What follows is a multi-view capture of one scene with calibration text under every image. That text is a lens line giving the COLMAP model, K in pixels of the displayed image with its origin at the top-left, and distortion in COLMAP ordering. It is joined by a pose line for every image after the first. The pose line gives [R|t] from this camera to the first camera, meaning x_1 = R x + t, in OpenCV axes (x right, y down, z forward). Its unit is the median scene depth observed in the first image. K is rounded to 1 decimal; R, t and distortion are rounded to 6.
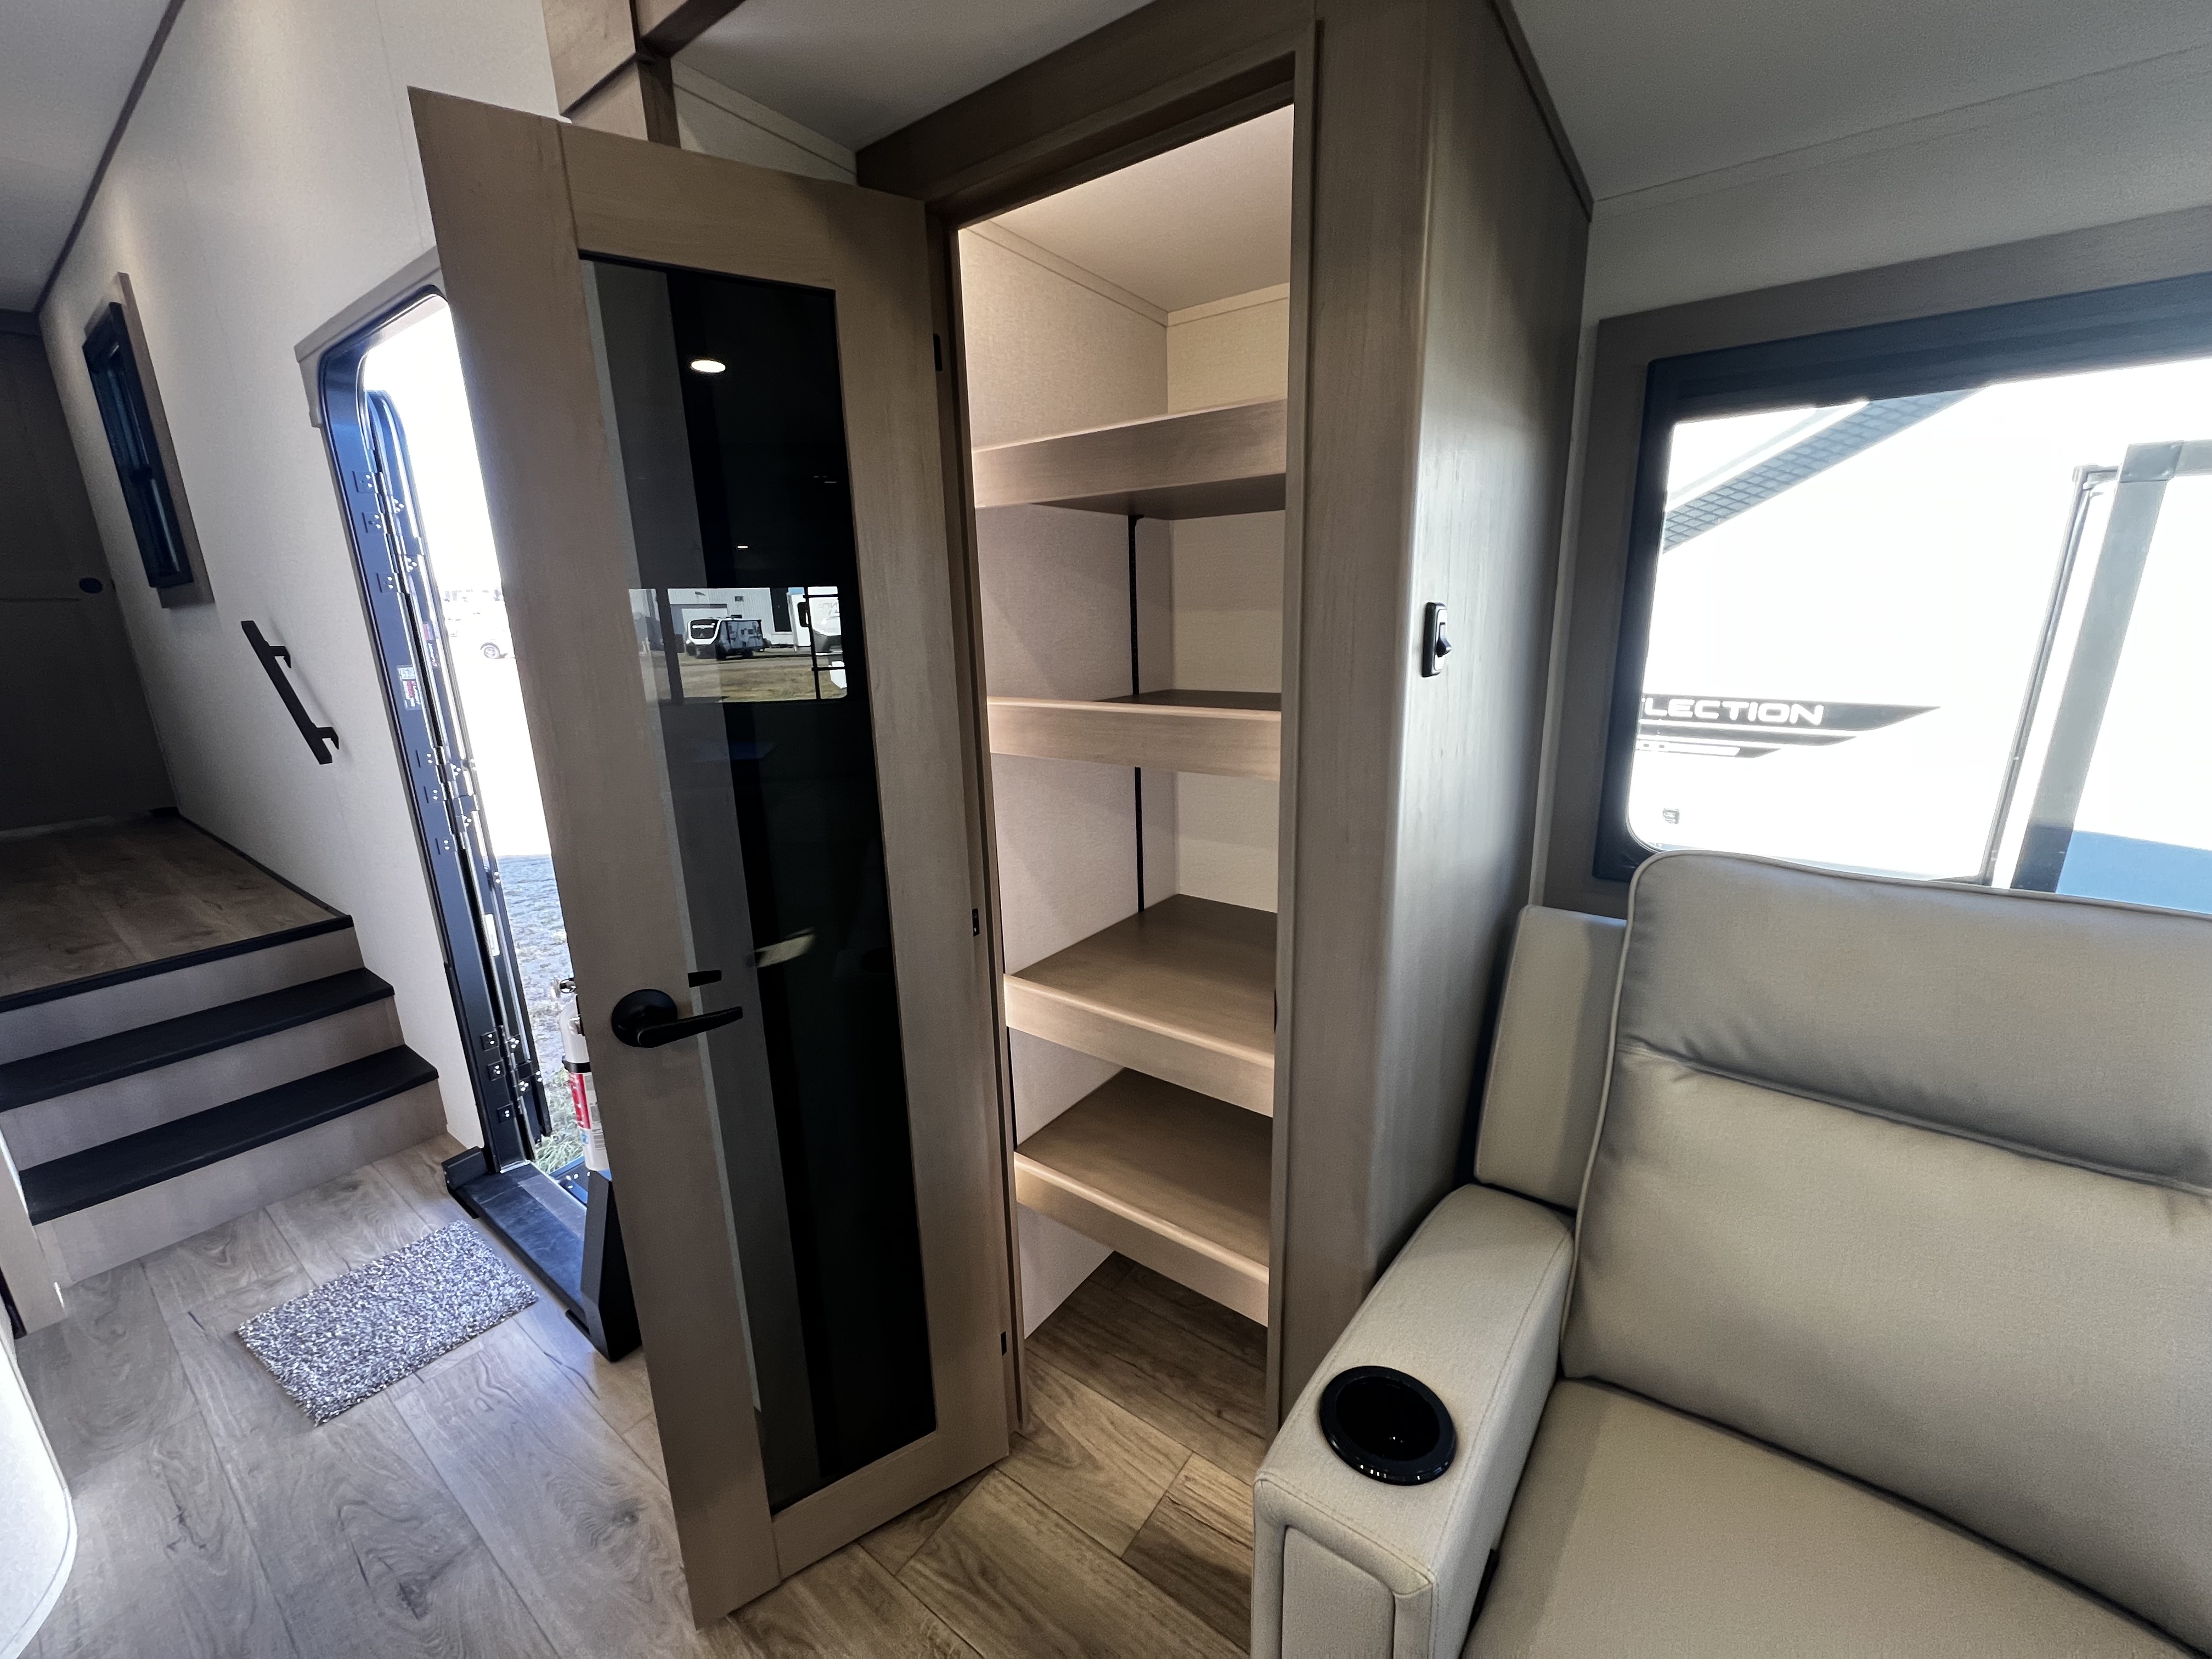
lens RADIAL K [[878.9, 0, 1109.3], [0, 878.9, 836.5], [0, 0, 1]] dist [-0.001359, -0.000262]
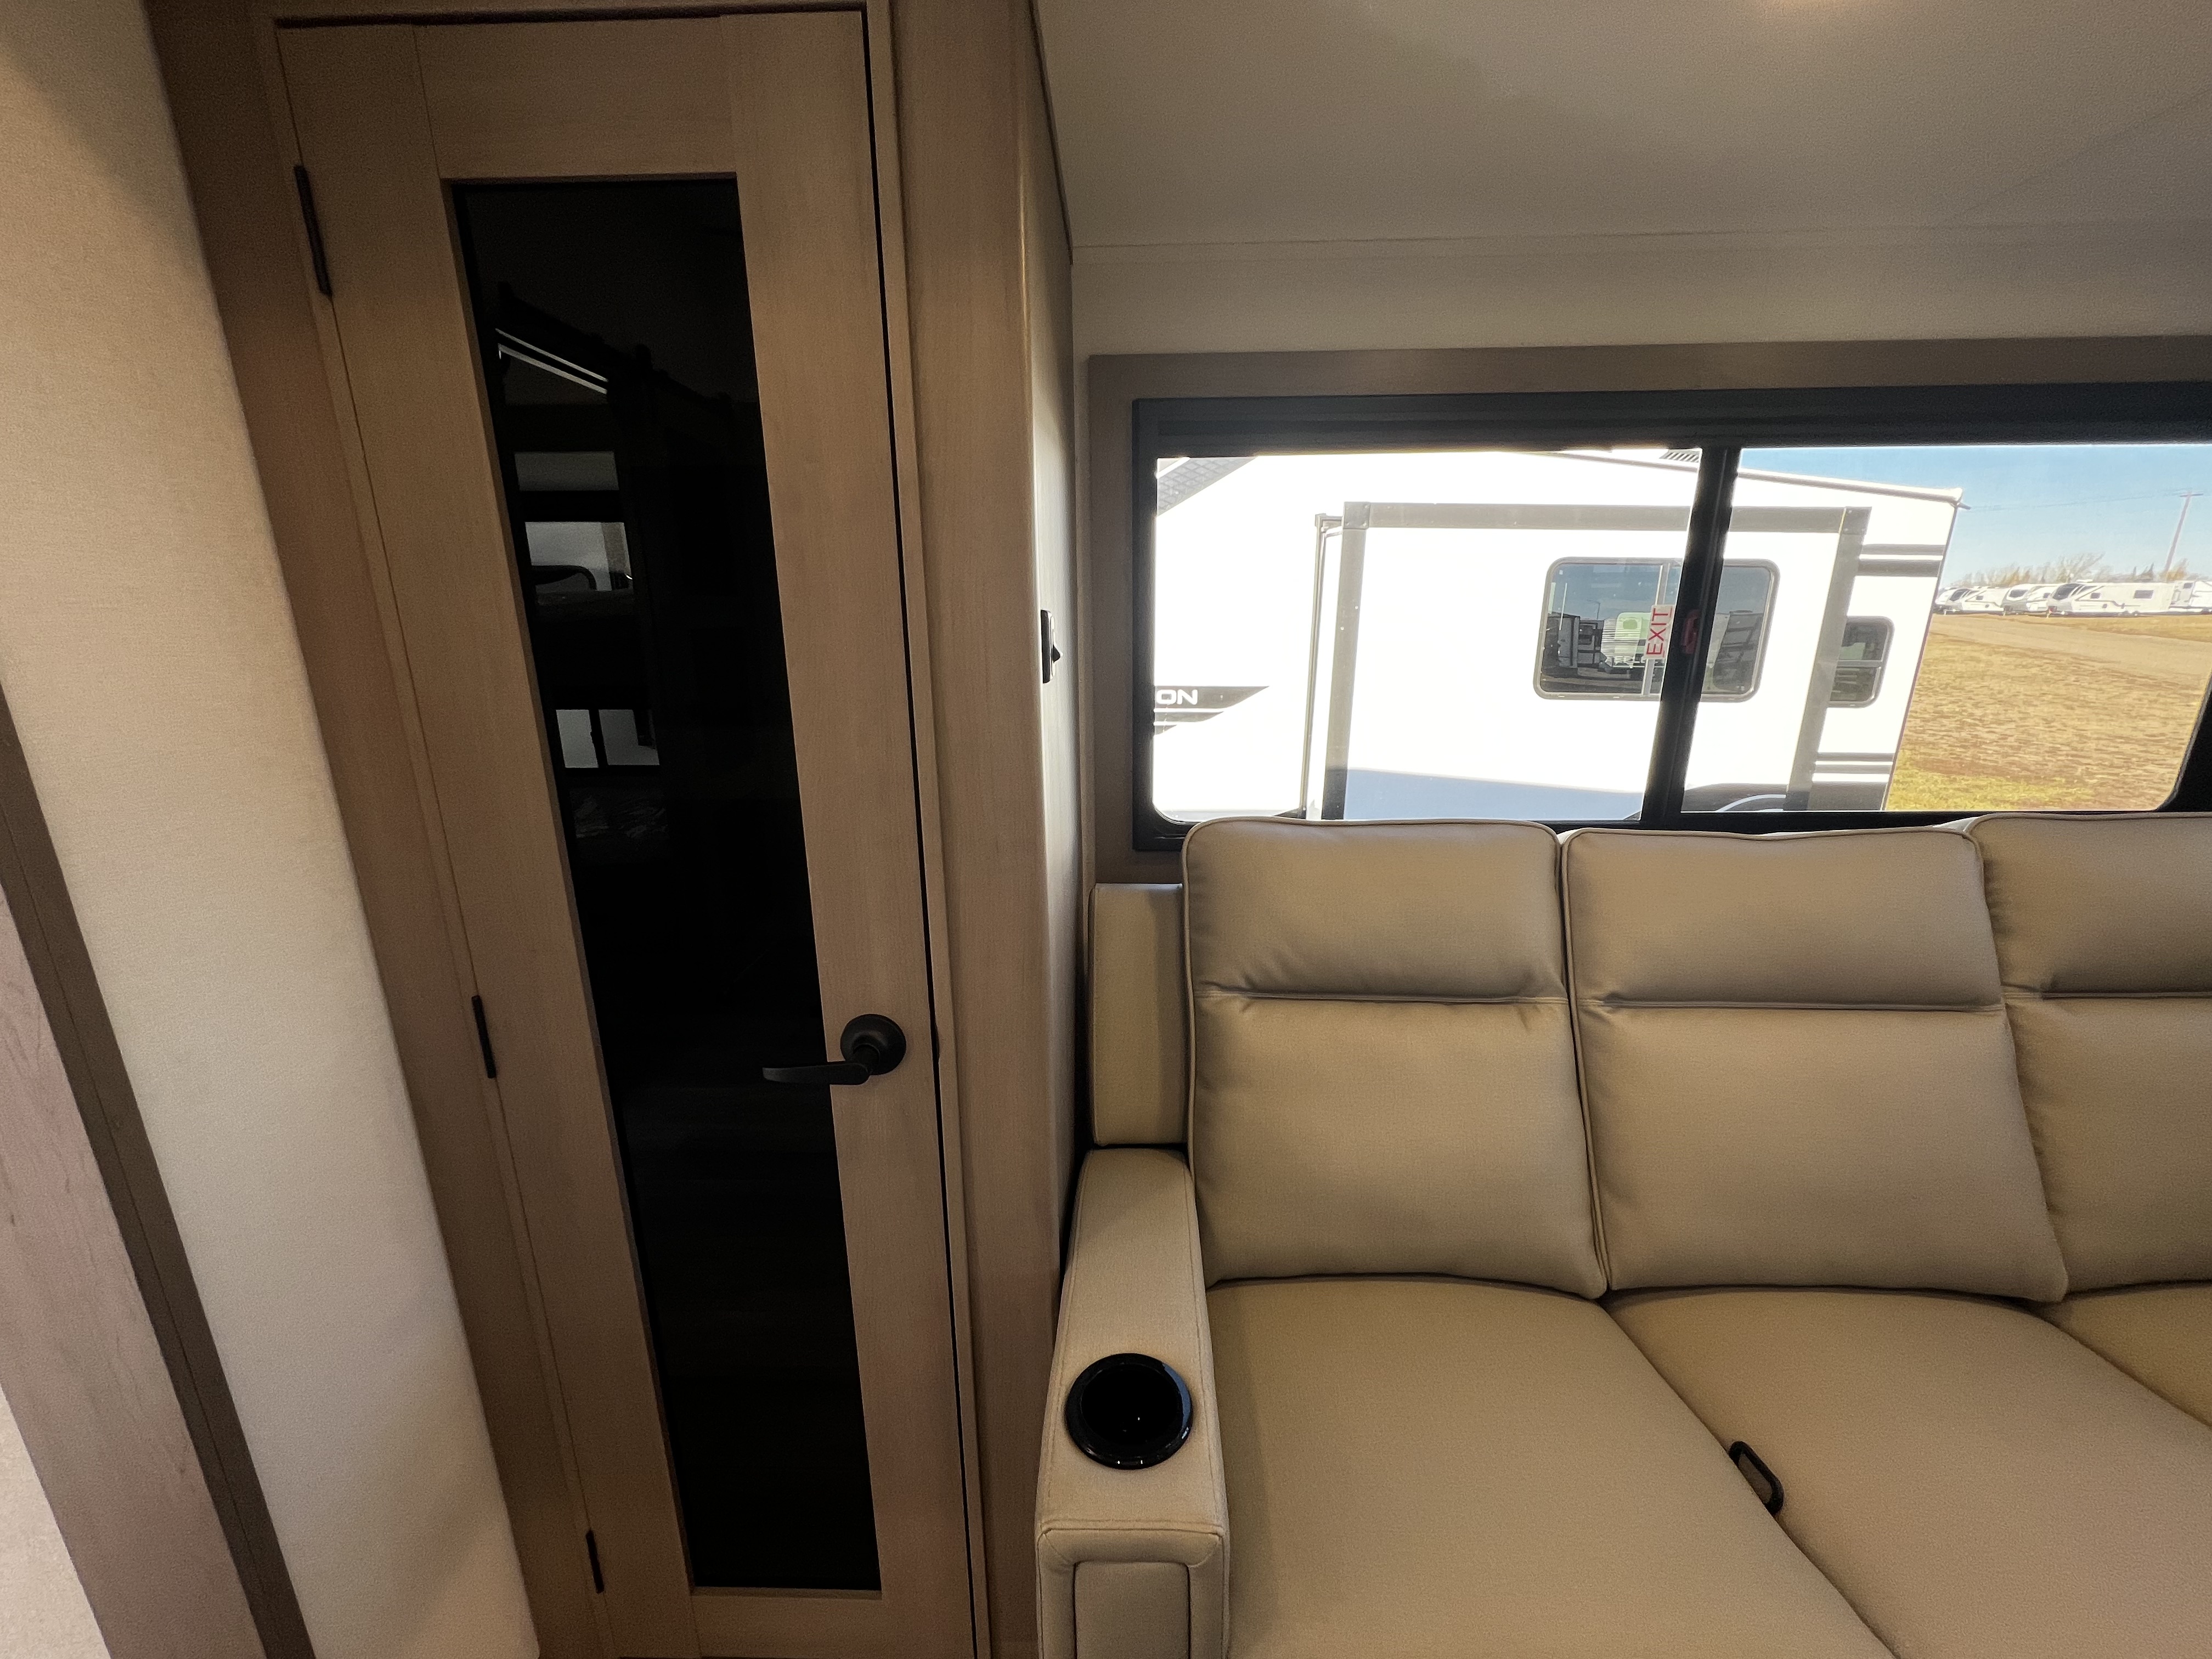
lens RADIAL K [[878.9, 0, 1104.5], [0, 878.9, 834.4], [0, 0, 1]] dist [-0.001359, -0.000262]
pose [[0.823747, -0.128774, 0.552139, -0.128351], [0.129968, 0.990821, 0.037186, -0.026422], [-0.551859, 0.041128, 0.832923, 0.092362]]
